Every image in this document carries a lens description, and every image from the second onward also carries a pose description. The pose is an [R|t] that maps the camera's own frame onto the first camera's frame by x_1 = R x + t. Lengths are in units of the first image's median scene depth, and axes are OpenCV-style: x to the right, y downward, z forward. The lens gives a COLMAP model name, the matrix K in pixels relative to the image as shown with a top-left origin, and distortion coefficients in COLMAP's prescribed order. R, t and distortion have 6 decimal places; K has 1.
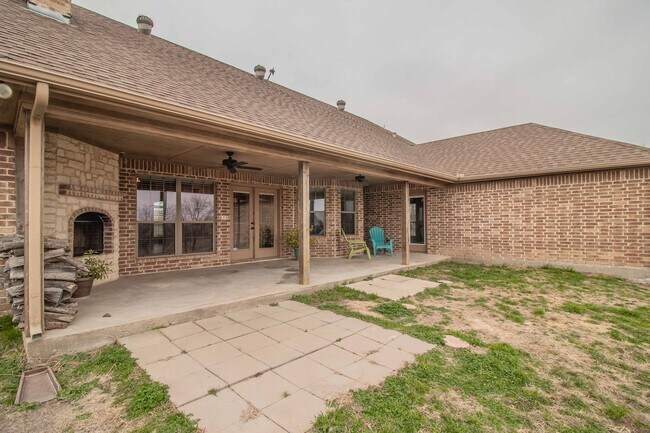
lens RADIAL K [[338.2, 0, 325.0], [0, 338.2, 216.5], [0, 0, 1]] dist [0.000029, -0.000510]
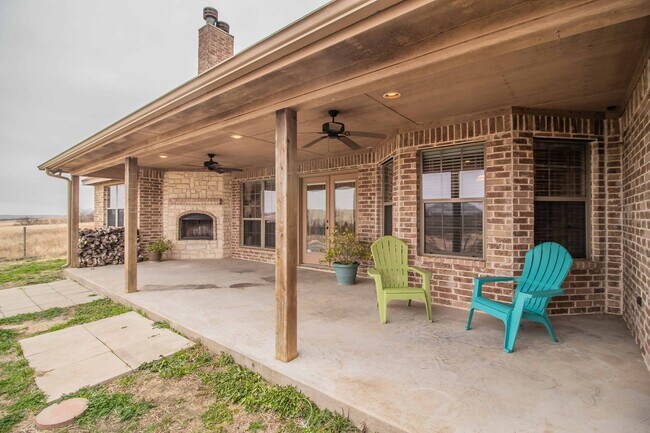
lens RADIAL K [[306.1, 0, 325.0], [0, 306.1, 216.5], [0, 0, 1]] dist [-0.002052, -0.000250]
pose [[0.043361, -0.002945, -0.999055, 0.603694], [0.010715, 0.999940, -0.002482, 0.010497], [0.999002, -0.010597, 0.043390, 1.156893]]
